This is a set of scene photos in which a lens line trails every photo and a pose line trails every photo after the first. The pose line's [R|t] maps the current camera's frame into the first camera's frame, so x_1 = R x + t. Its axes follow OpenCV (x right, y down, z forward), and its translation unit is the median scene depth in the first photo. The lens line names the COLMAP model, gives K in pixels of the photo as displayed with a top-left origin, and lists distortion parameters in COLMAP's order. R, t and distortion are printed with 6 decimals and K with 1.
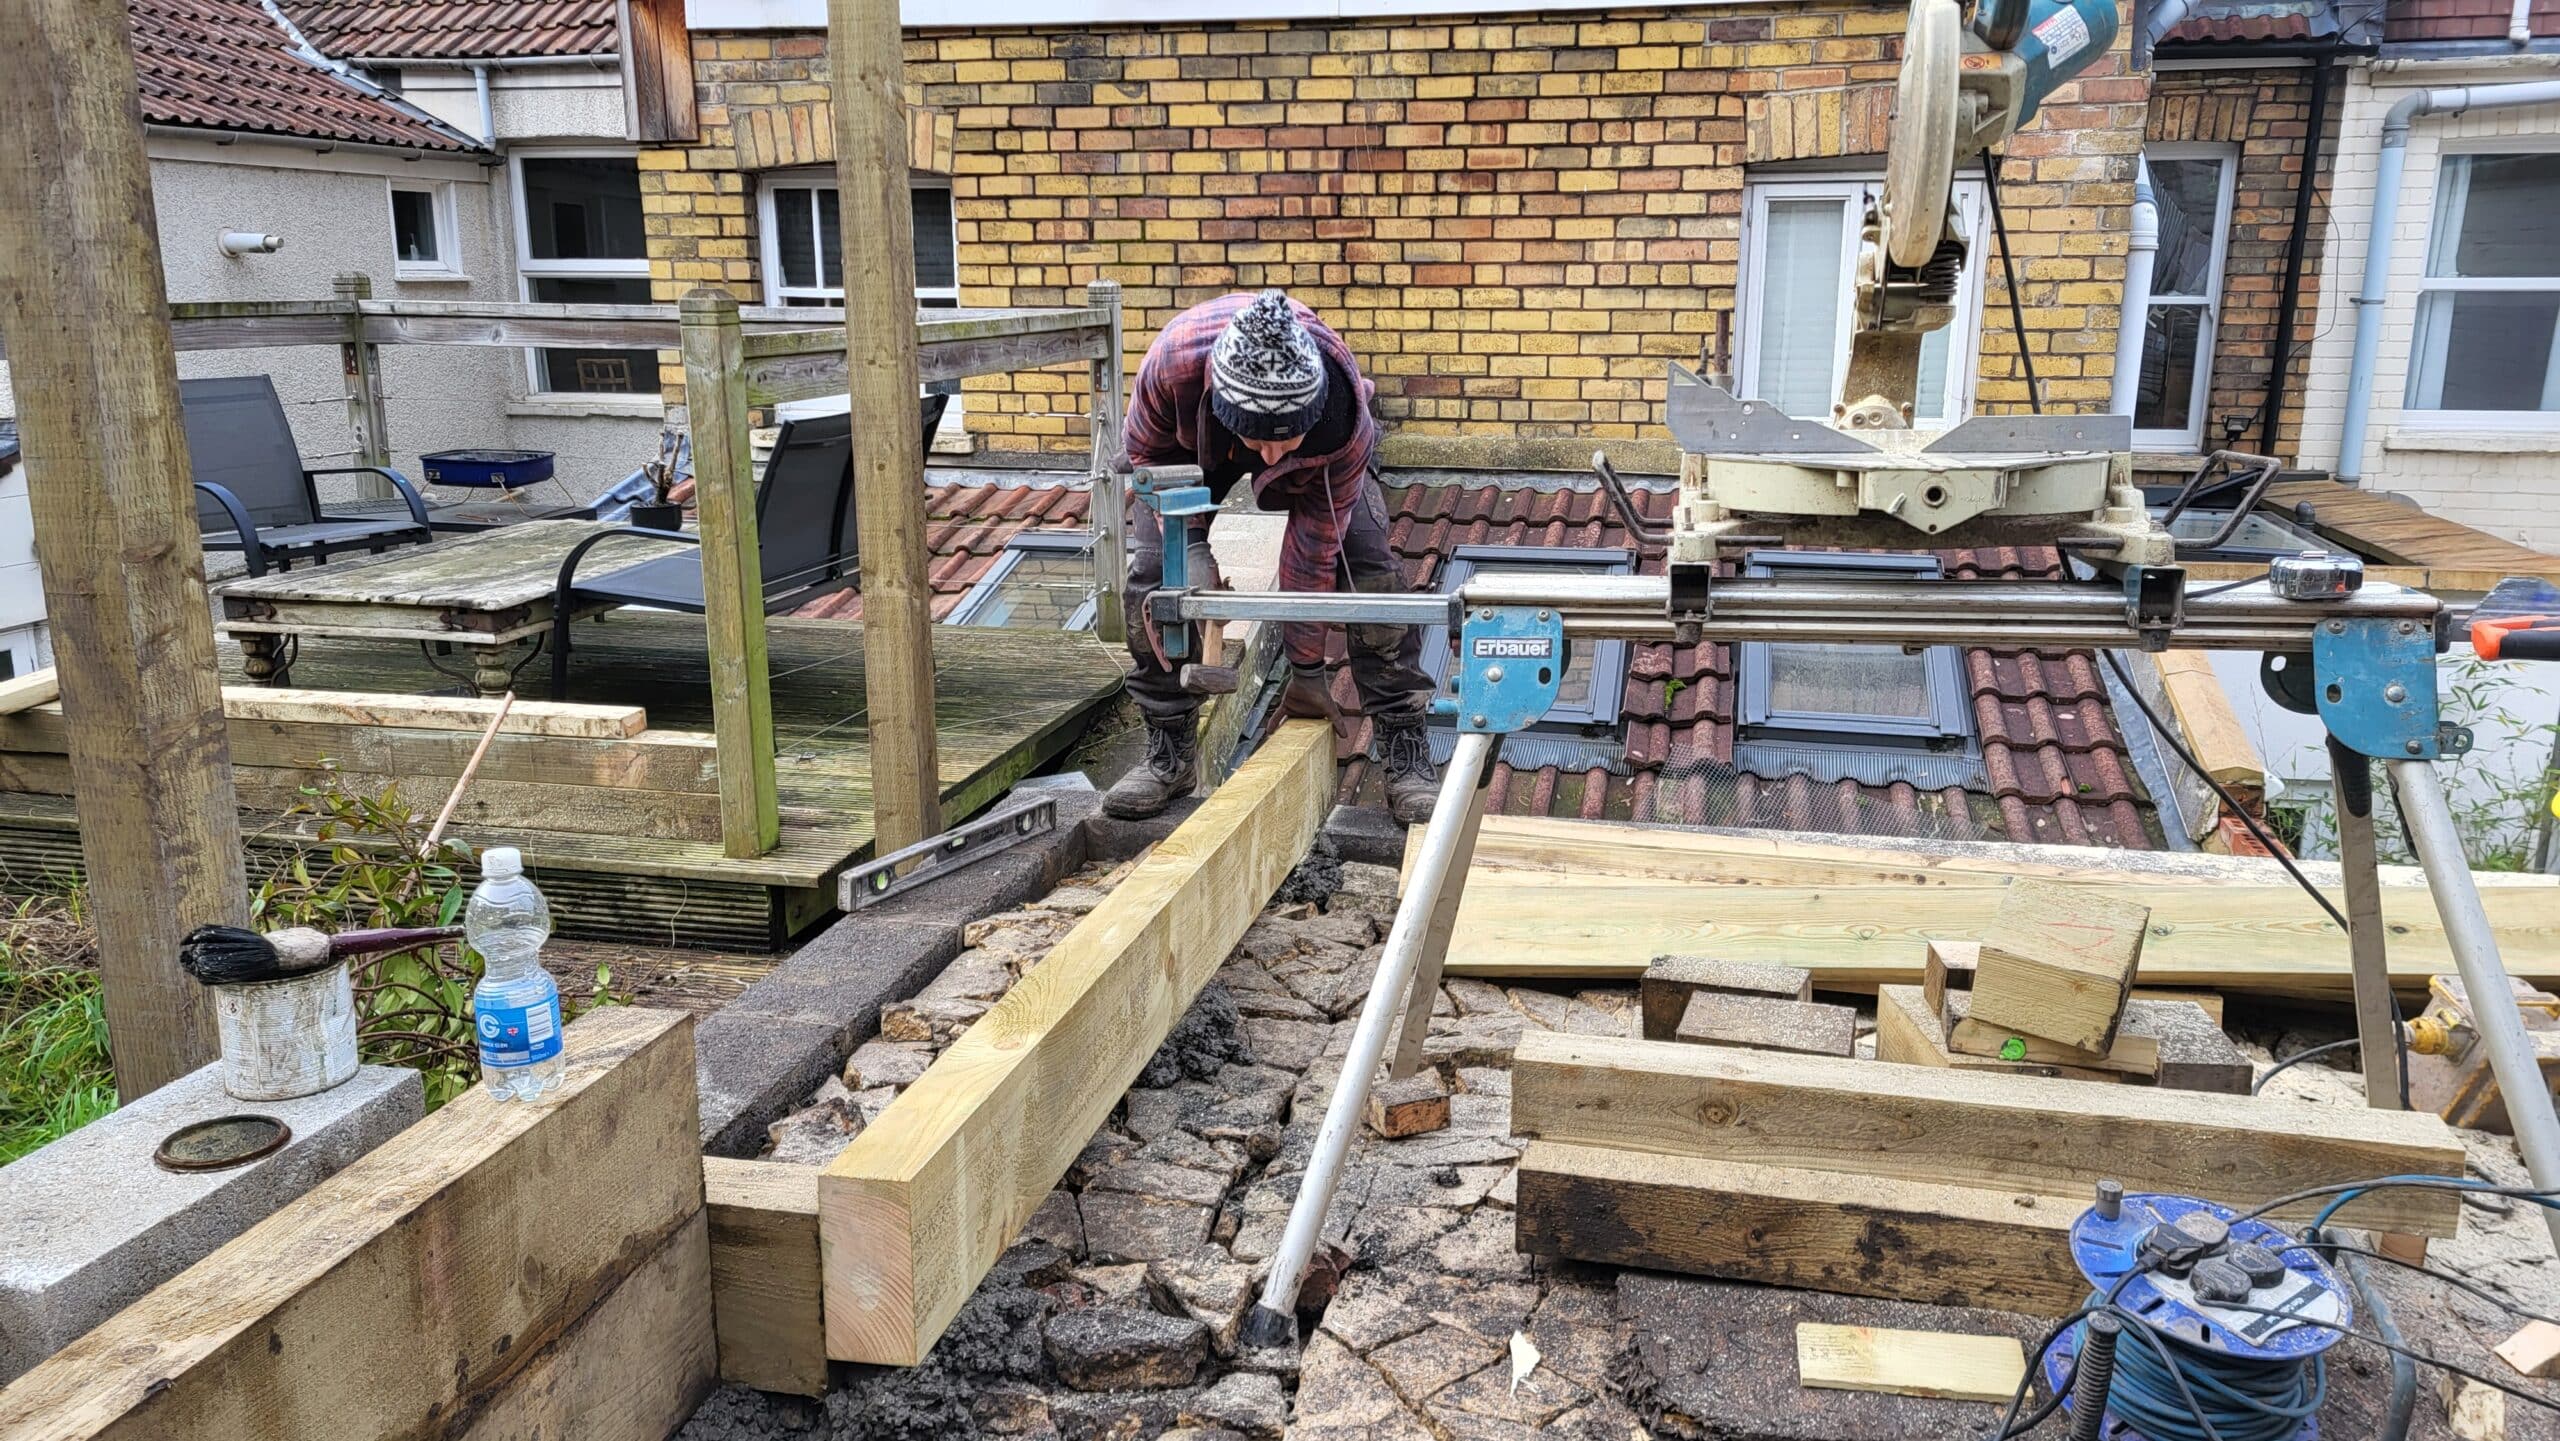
lens RADIAL K [[1916.3, 0, 1296.8], [0, 1916.3, 729.6], [0, 0, 1]] dist [0.071951, -0.053134]
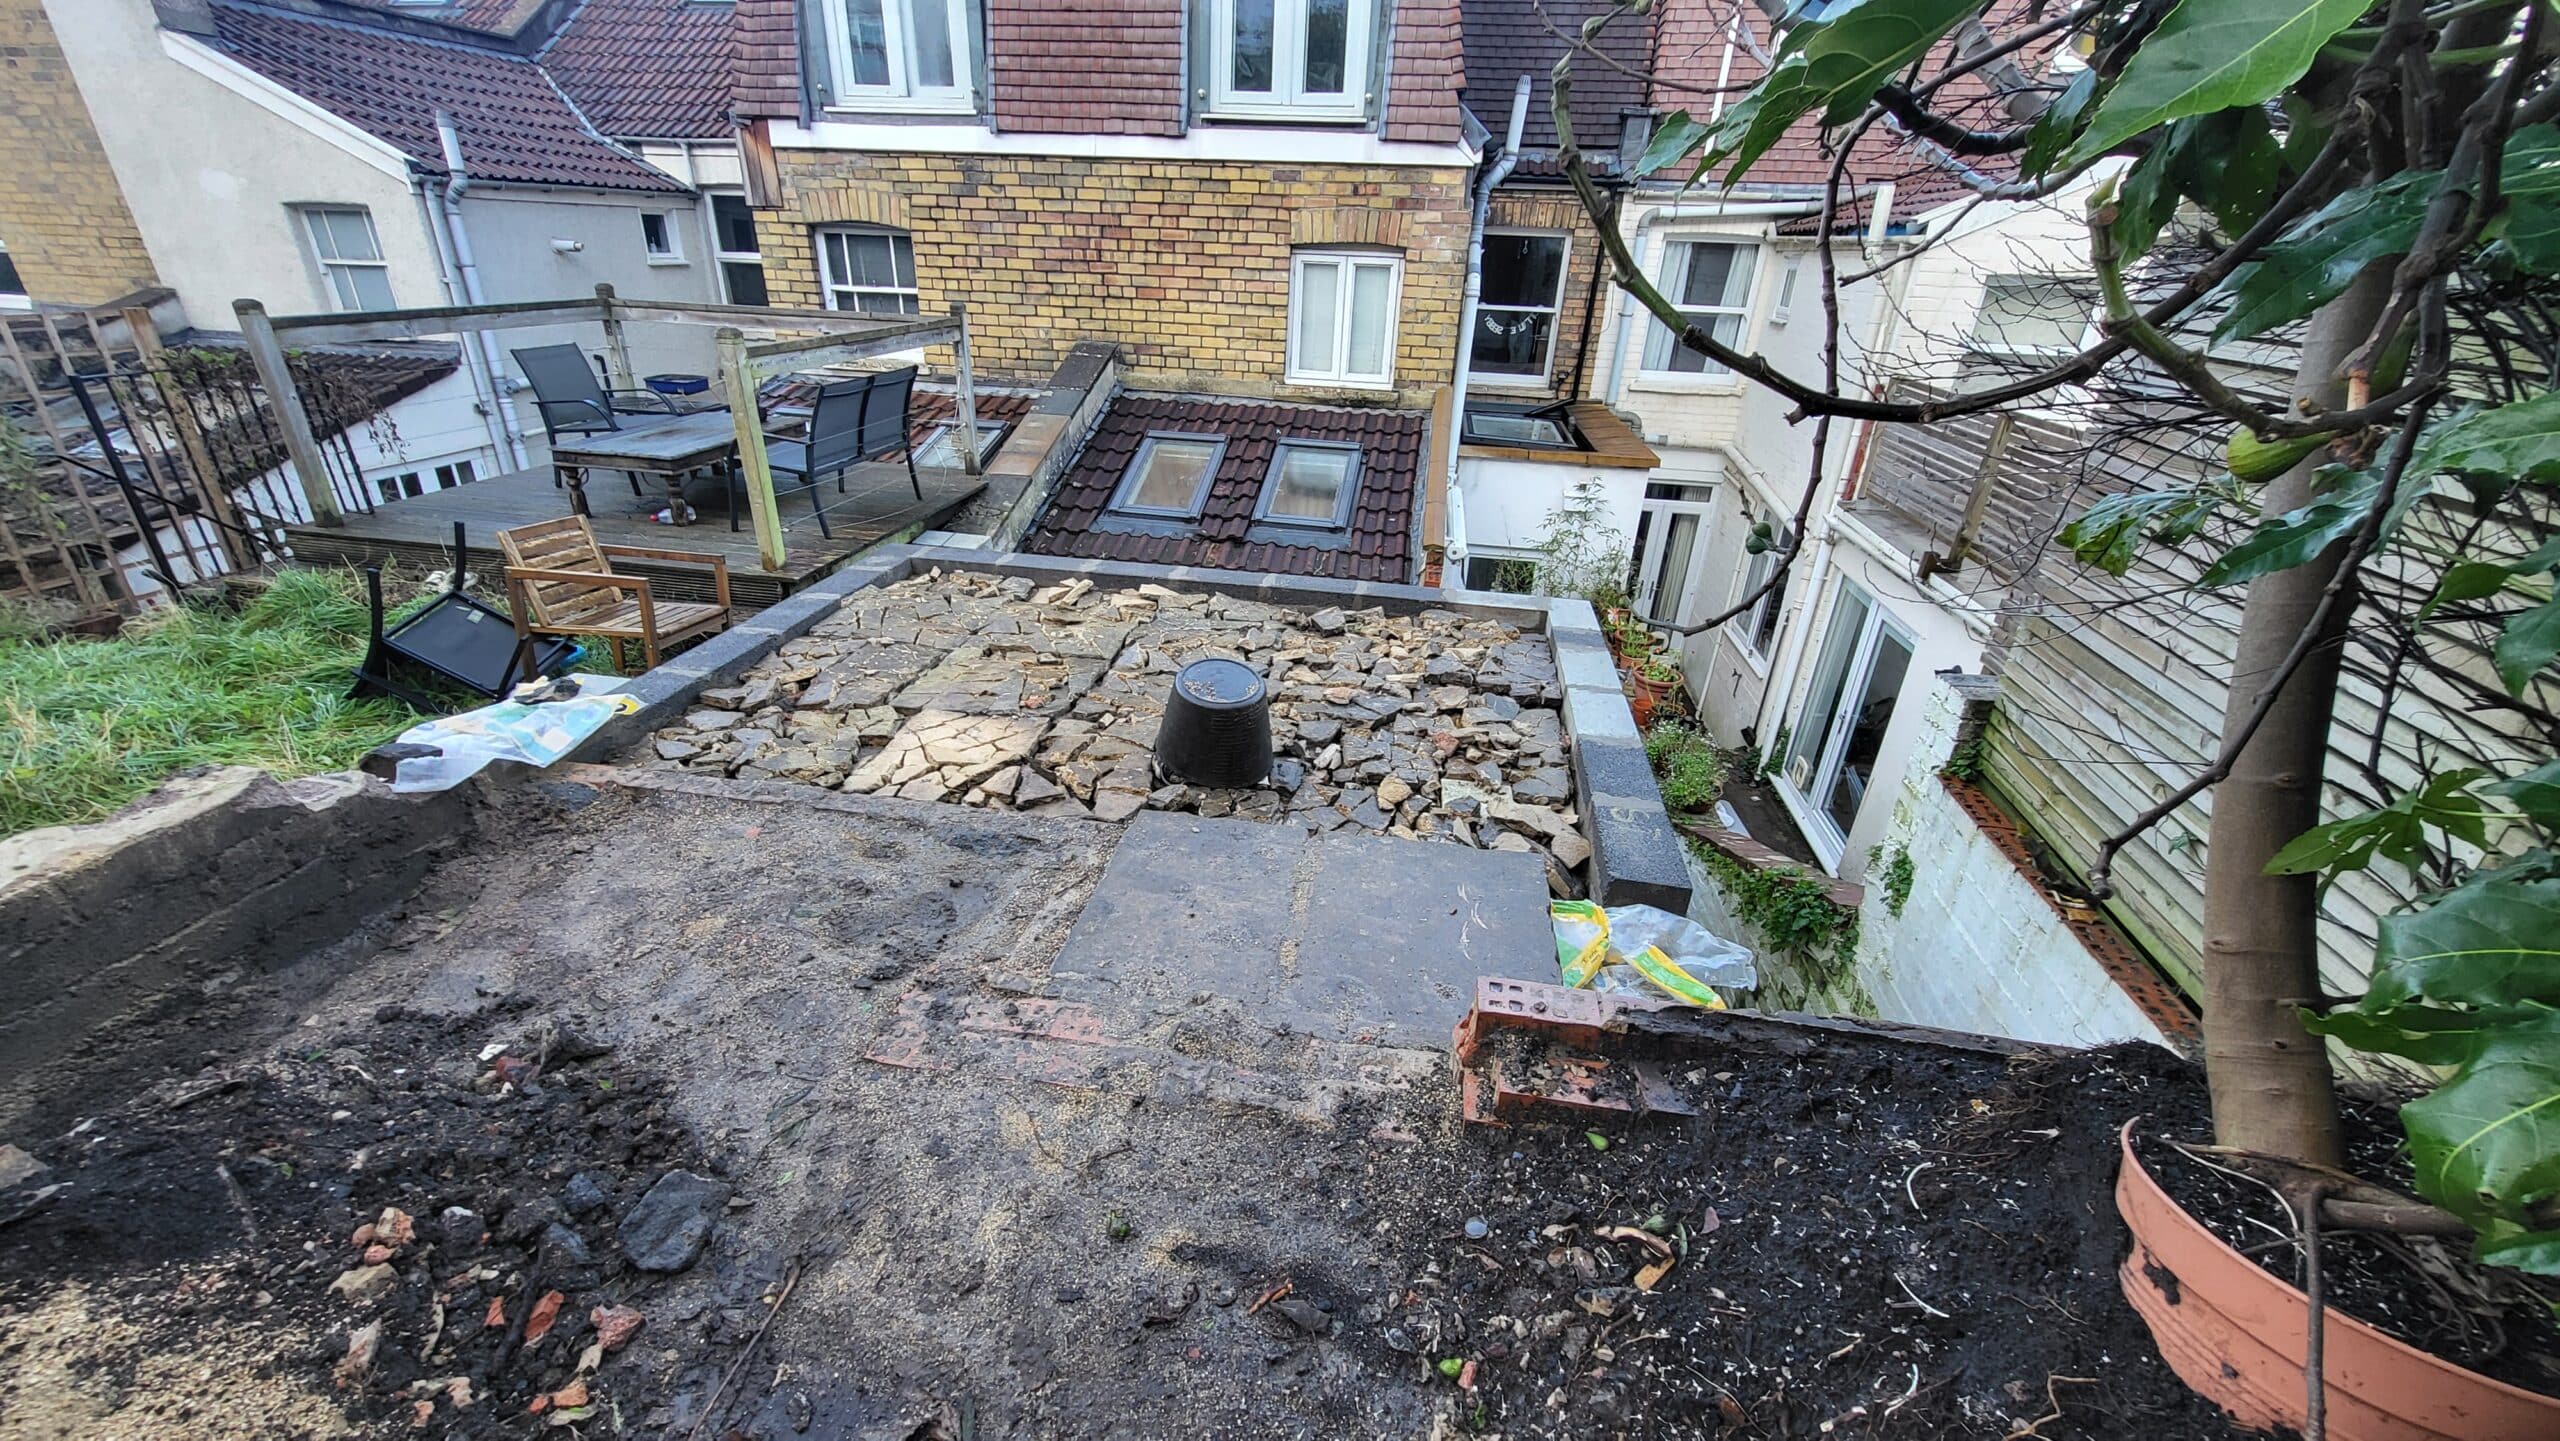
lens RADIAL K [[1001.5, 0, 1259.2], [0, 1001.5, 739.0], [0, 0, 1]] dist [0.004809, -0.002916]
pose [[0.998216, 0.009131, 0.059010, 0.132702], [-0.022118, 0.974485, 0.223358, -0.011832], [-0.055465, -0.224265, 0.972949, -0.164839]]
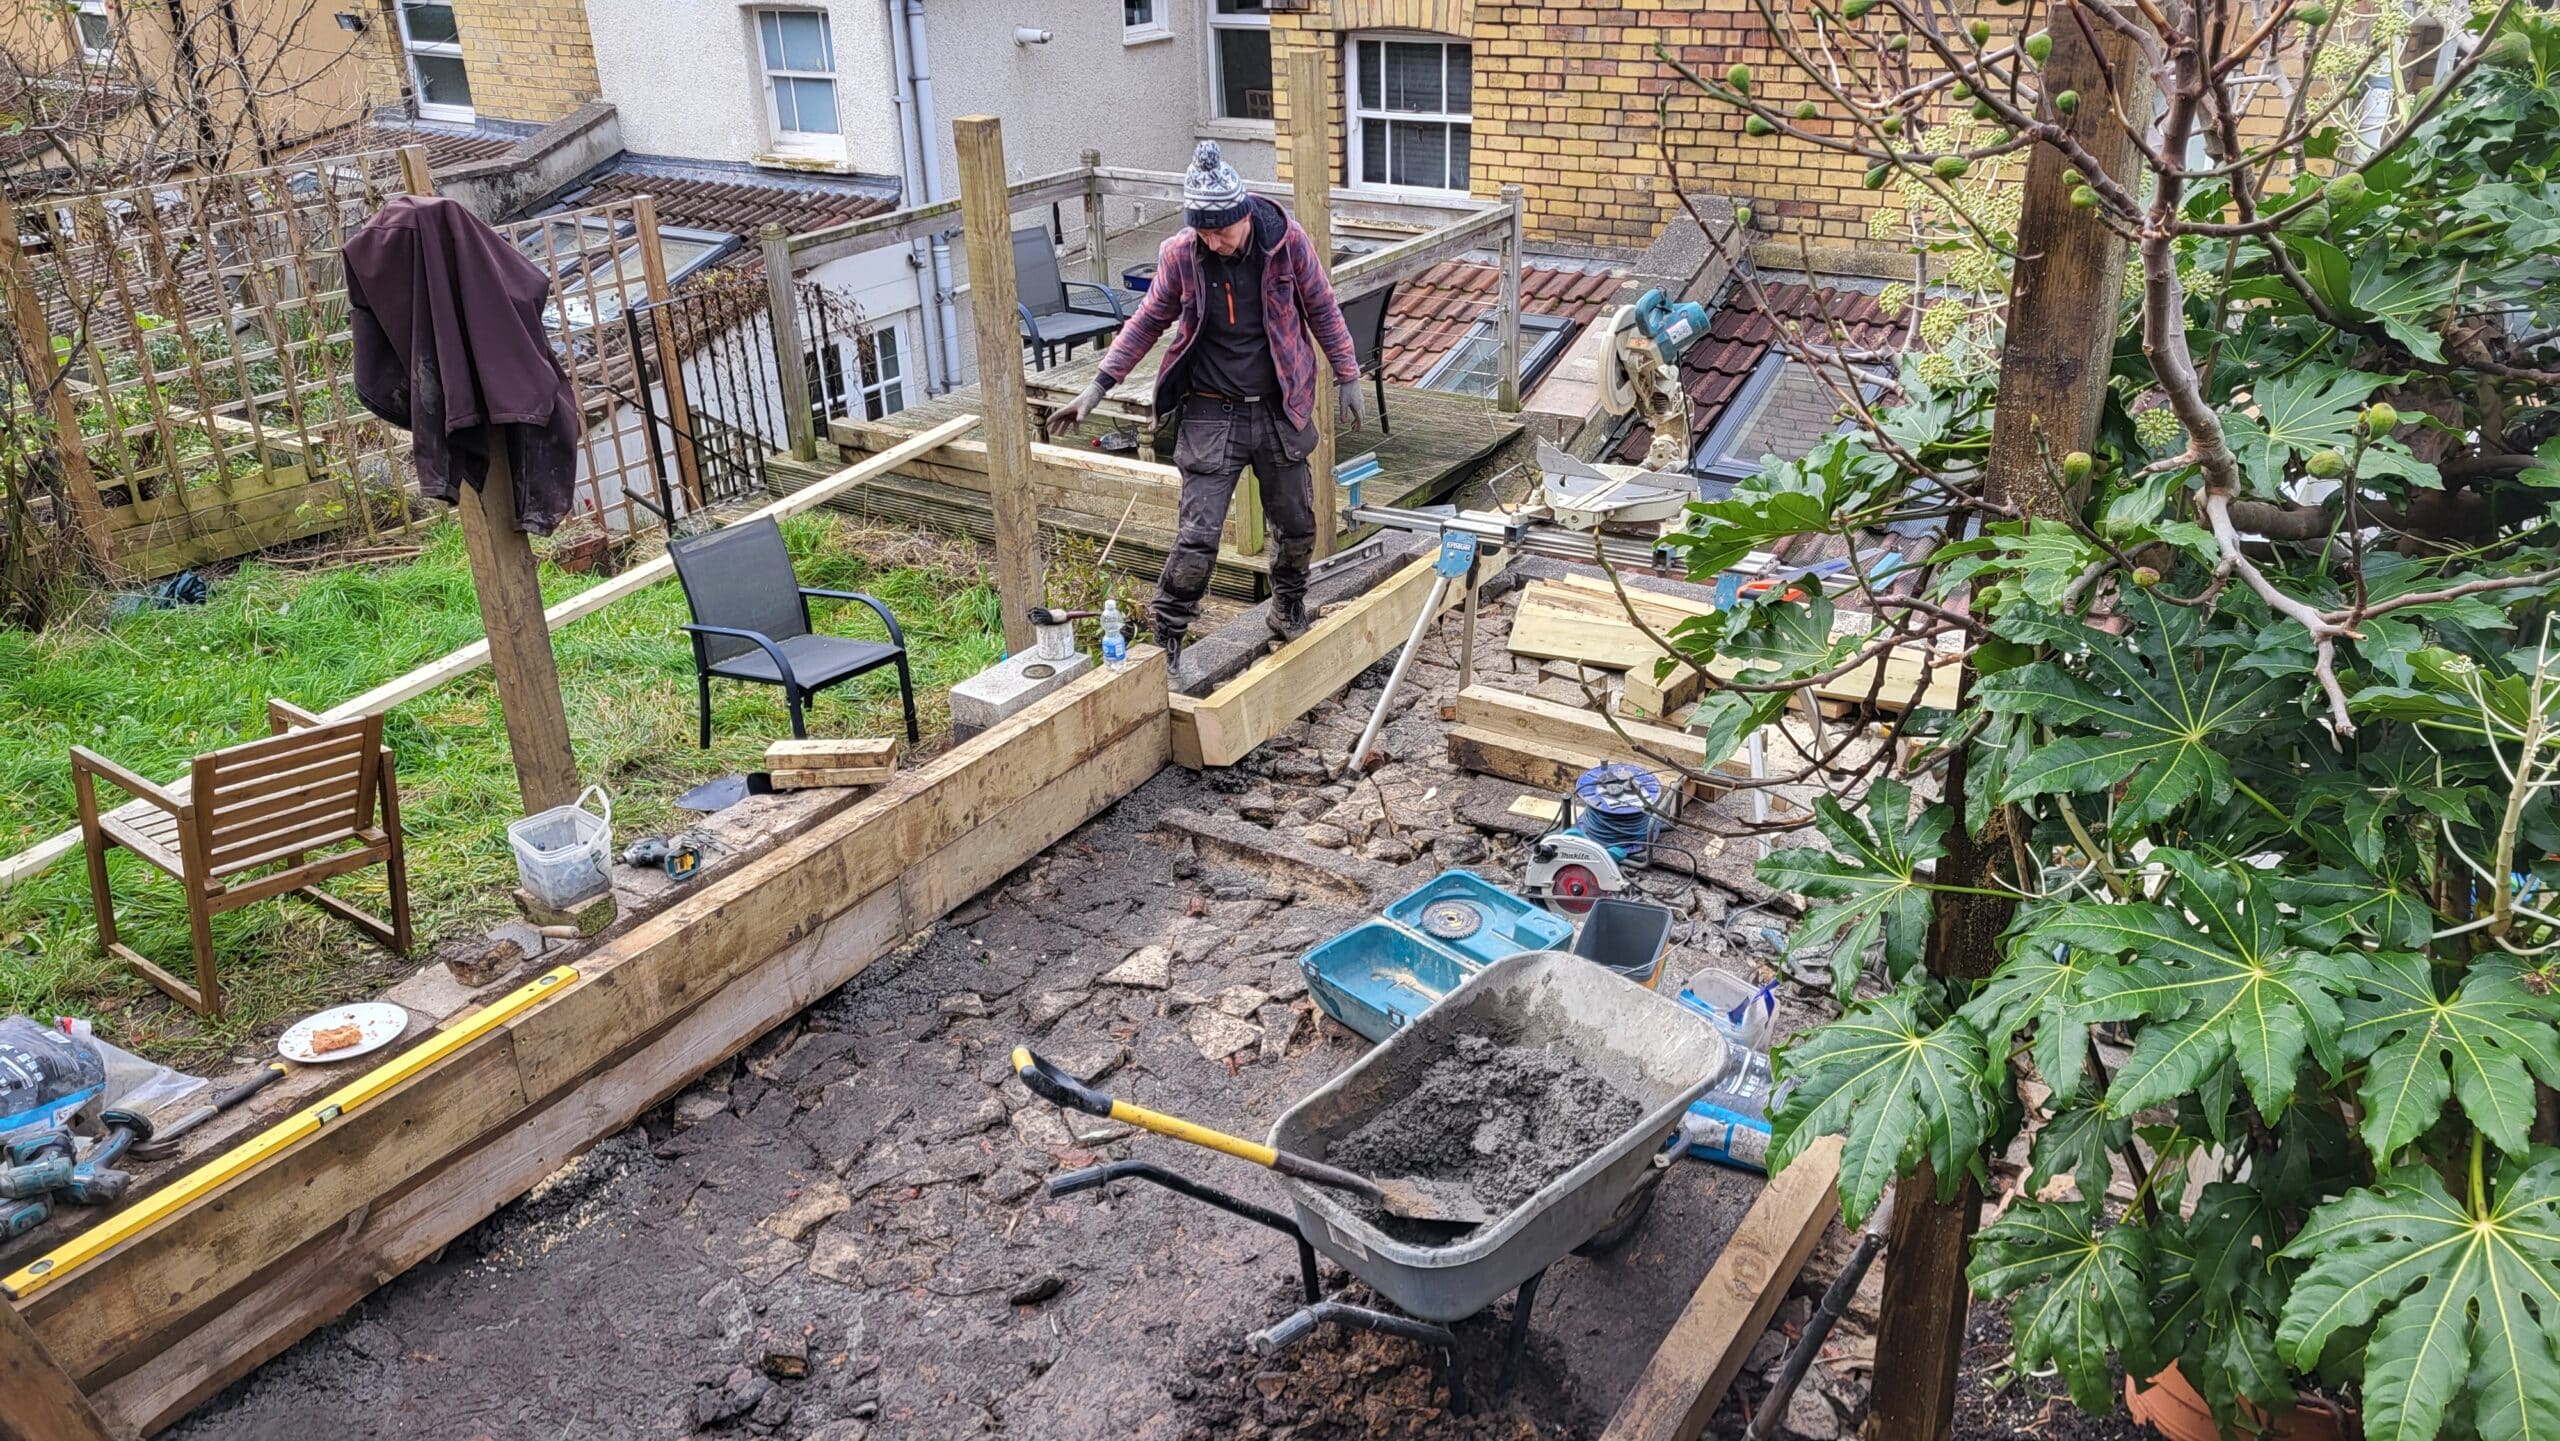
lens RADIAL K [[1916.3, 0, 1288.6], [0, 1916.3, 703.4], [0, 0, 1]] dist [0.071951, -0.053134]
pose [[0.937182, 0.121577, -0.326969, 0.225916], [-0.052340, 0.975699, 0.212774, -0.110039], [0.344891, -0.182295, 0.920771, -0.456498]]
